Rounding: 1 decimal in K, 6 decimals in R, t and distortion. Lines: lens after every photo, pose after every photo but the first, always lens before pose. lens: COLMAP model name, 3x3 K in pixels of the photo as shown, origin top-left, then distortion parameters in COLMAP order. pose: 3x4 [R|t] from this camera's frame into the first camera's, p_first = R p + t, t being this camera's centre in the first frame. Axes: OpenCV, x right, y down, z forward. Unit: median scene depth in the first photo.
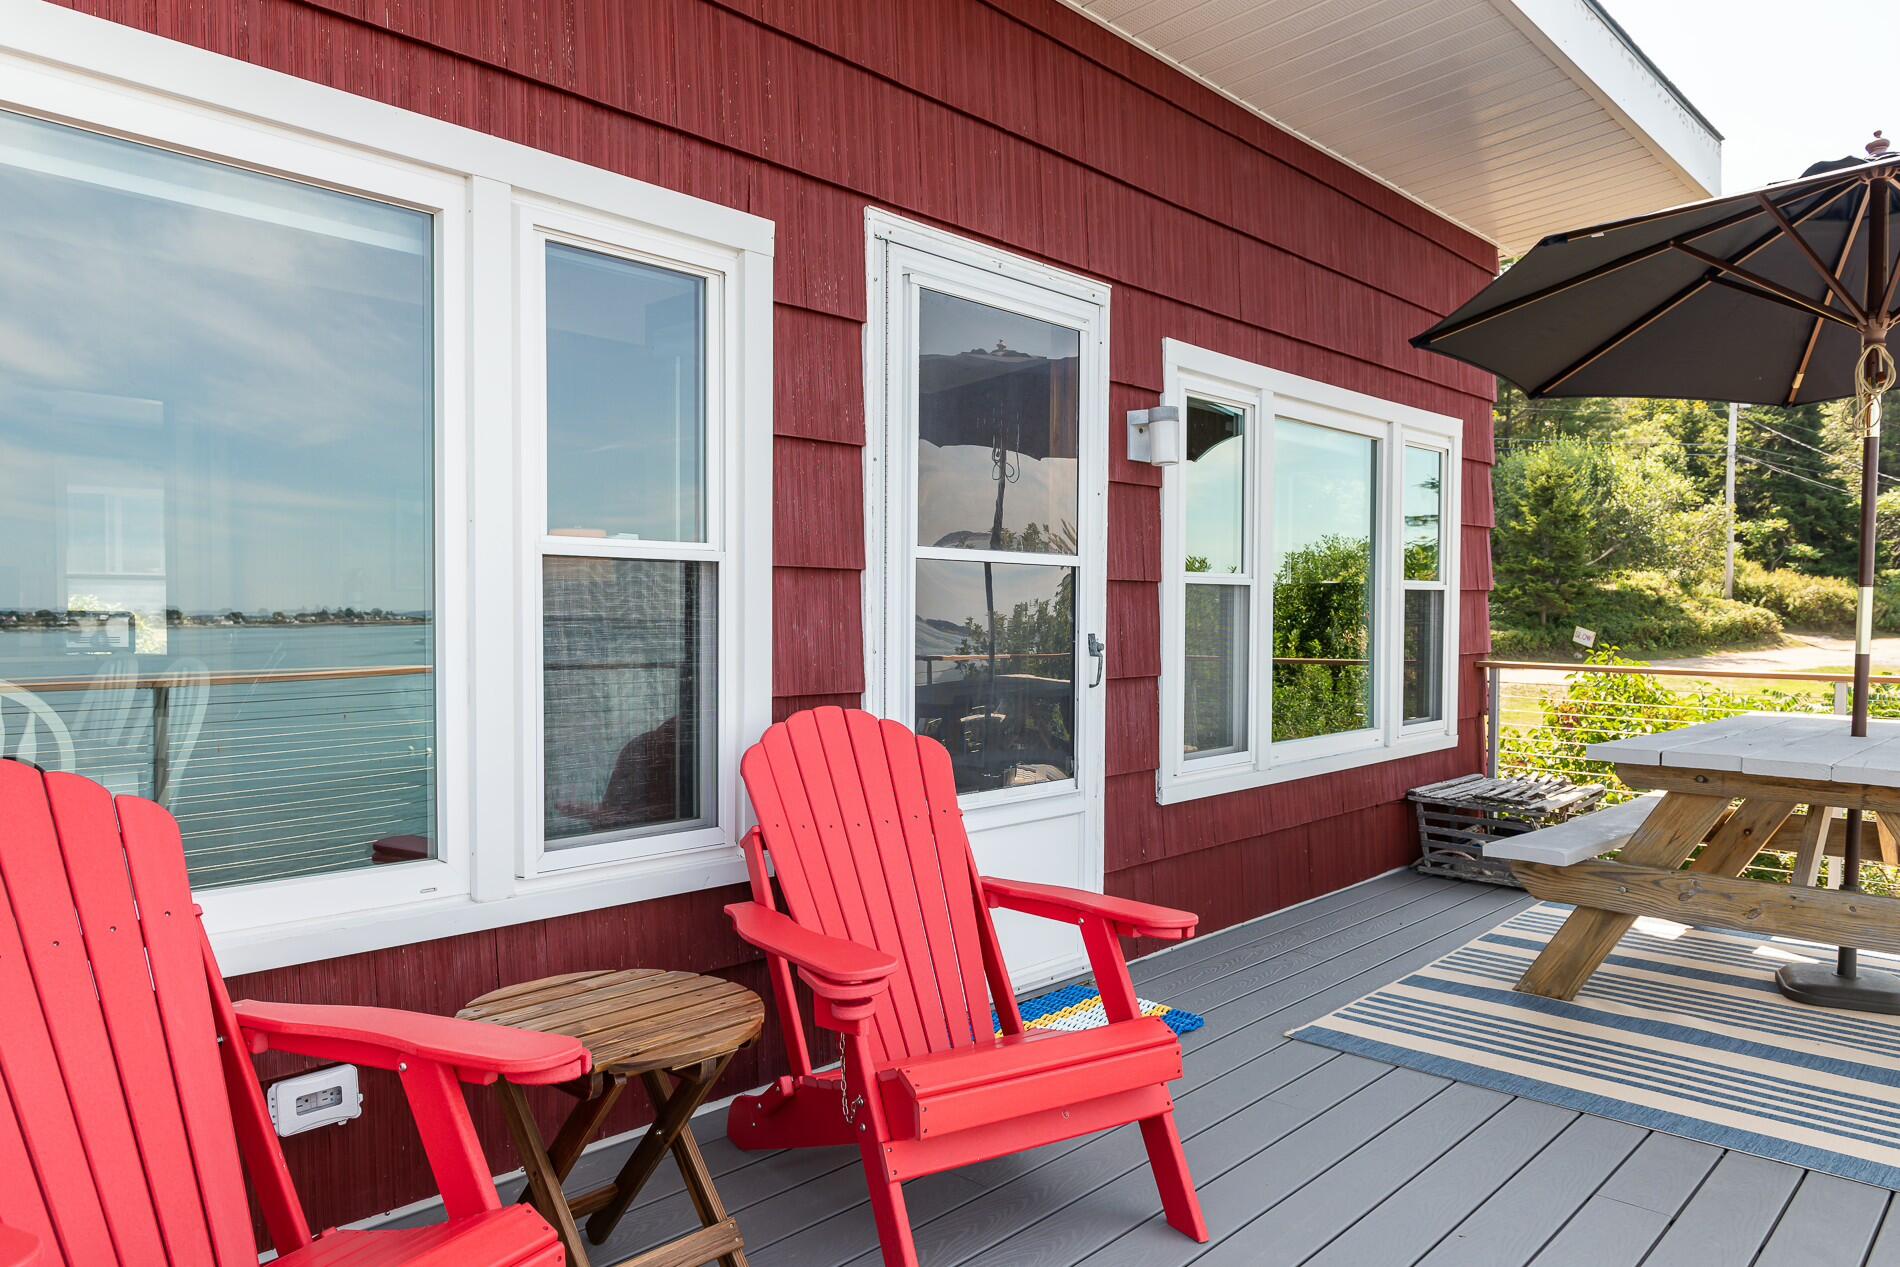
lens RADIAL K [[1306.5, 0, 1000.2], [0, 1306.5, 655.4], [0, 0, 1]] dist [0.054096, 0.000778]
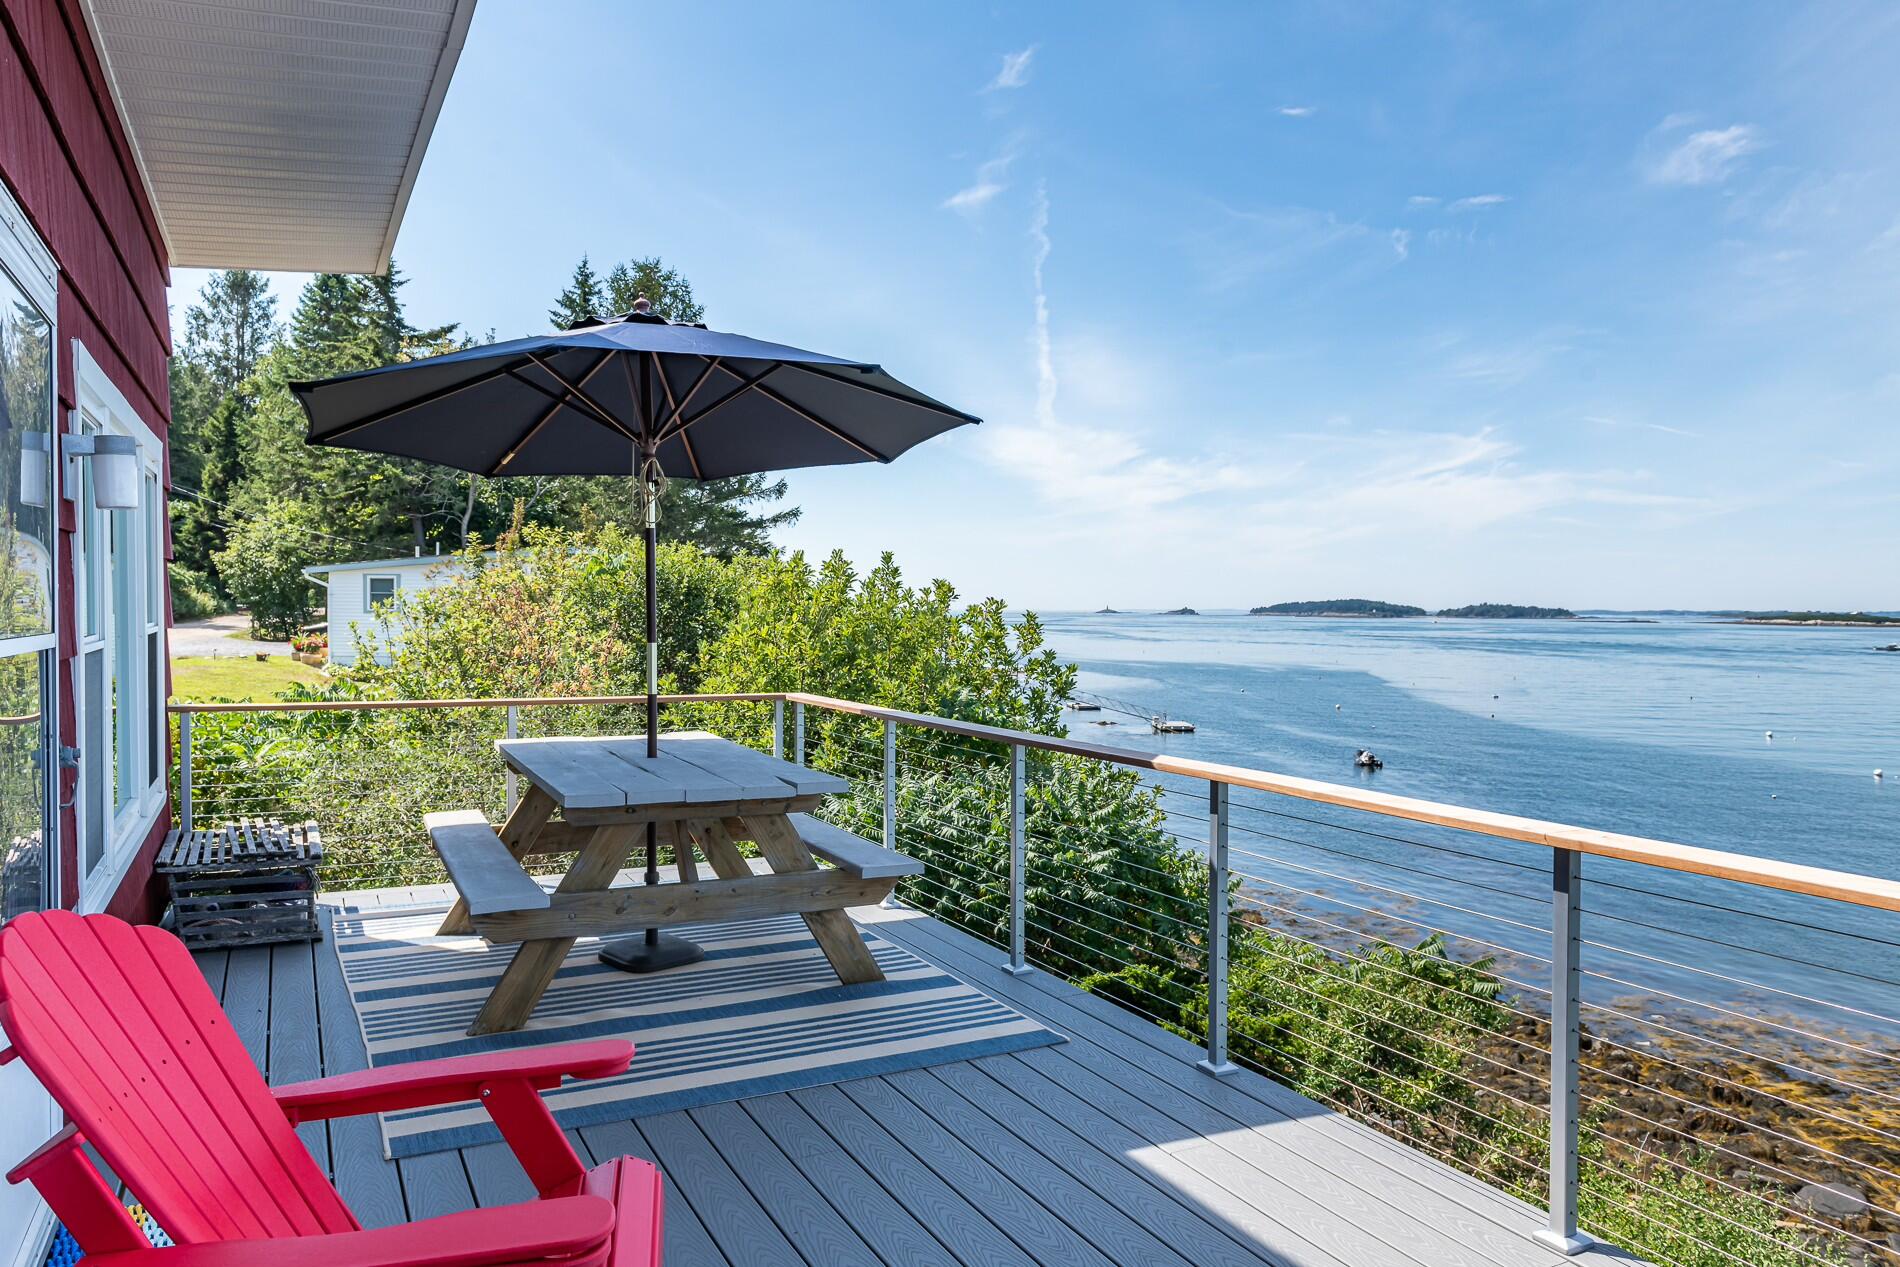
lens RADIAL K [[1281.4, 0, 950.0], [0, 1281.4, 633.5], [0, 0, 1]] dist [0.004489, 0.000807]
pose [[0.368726, -0.020848, 0.929304, -0.425048], [0.021956, 0.999665, 0.013715, -0.073815], [-0.929279, 0.015346, 0.369060, 0.278710]]
